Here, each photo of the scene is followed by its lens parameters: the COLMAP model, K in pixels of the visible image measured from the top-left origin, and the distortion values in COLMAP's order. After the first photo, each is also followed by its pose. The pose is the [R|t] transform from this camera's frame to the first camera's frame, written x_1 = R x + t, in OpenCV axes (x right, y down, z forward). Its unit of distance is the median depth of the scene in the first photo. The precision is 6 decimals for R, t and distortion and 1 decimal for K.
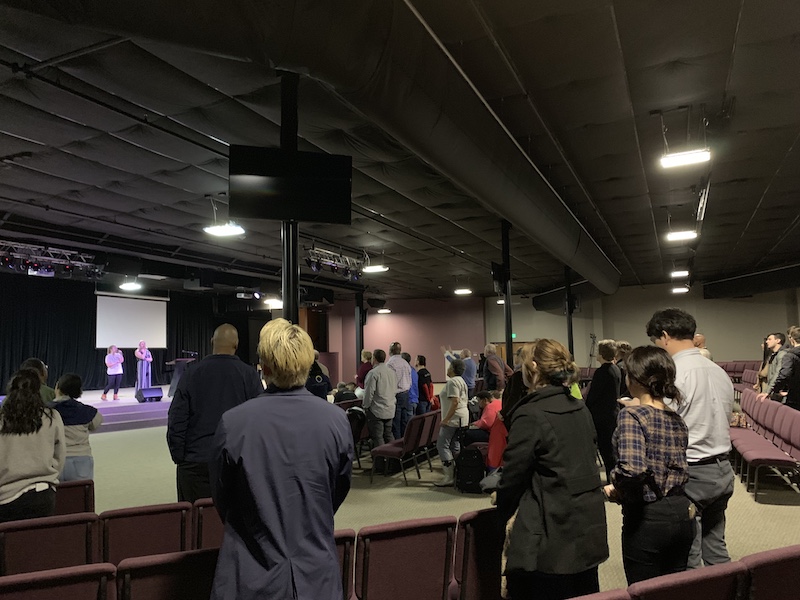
lens RADIAL K [[609.7, 0, 398.3], [0, 609.7, 294.7], [0, 0, 1]] dist [0.044163, -0.042310]
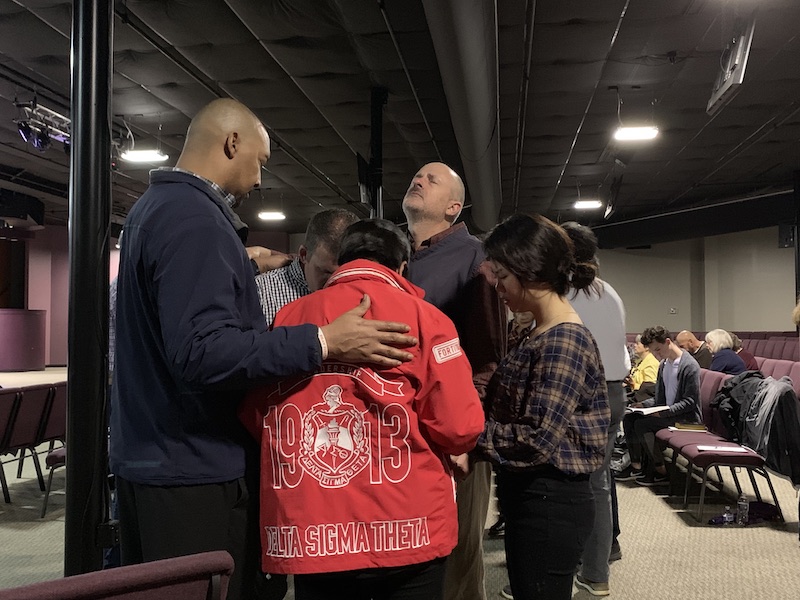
lens RADIAL K [[894.1, 0, 396.3], [0, 894.1, 299.5], [0, 0, 1]] dist [0.006711, 0.000000]
pose [[0.954019, 0.027983, 0.298438, -0.100685], [-0.047110, 0.997257, 0.057089, 0.056821], [-0.296022, -0.068523, 0.952720, 0.204067]]
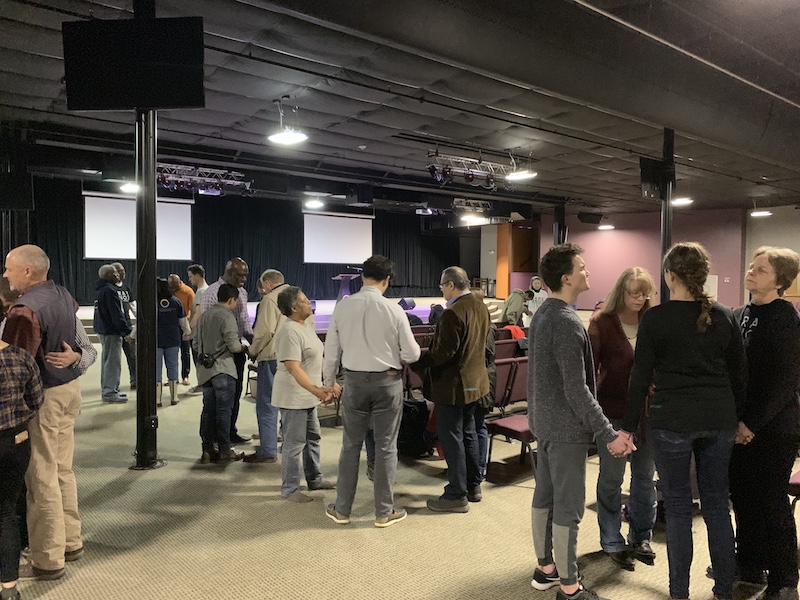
lens RADIAL K [[609.7, 0, 387.7], [0, 609.7, 294.3], [0, 0, 1]] dist [0.044163, -0.042310]
pose [[0.887692, 0.044588, -0.458274, 0.333169], [0.015514, 0.991839, 0.126552, 0.019202], [0.460176, -0.119449, 0.879755, 0.252138]]
